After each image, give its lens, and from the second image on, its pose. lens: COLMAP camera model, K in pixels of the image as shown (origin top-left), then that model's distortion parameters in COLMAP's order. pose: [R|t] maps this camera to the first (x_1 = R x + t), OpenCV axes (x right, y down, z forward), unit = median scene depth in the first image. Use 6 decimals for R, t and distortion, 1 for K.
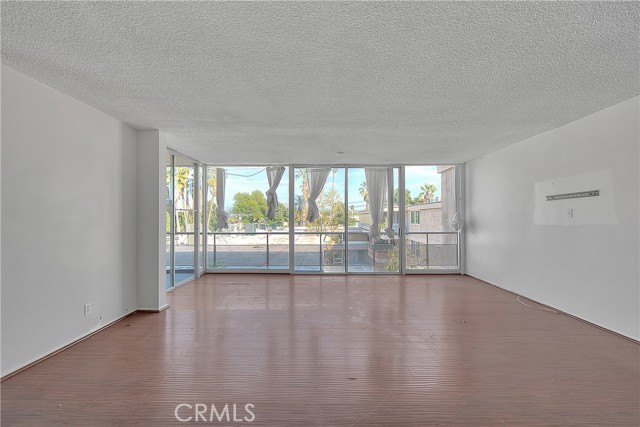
lens RADIAL K [[260.3, 0, 320.0], [0, 260.3, 213.5], [0, 0, 1]] dist [0.000424, -0.000025]
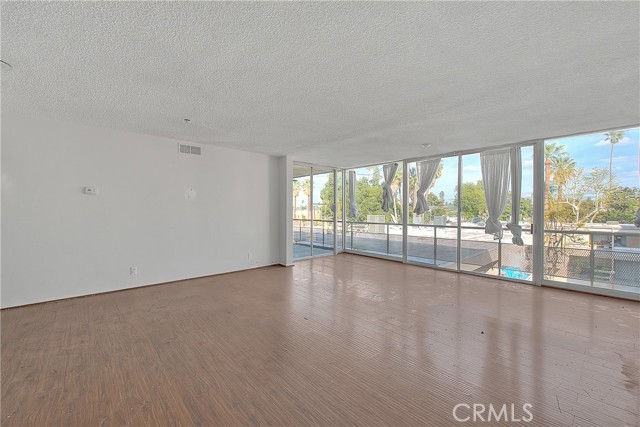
lens RADIAL K [[263.5, 0, 320.0], [0, 263.5, 213.5], [0, 0, 1]] dist [-0.001686, -0.000135]
pose [[0.675066, 0.012479, -0.737652, 0.452508], [0.008476, 0.999660, 0.024668, 0.000591], [0.737708, -0.022905, 0.674731, 0.020419]]
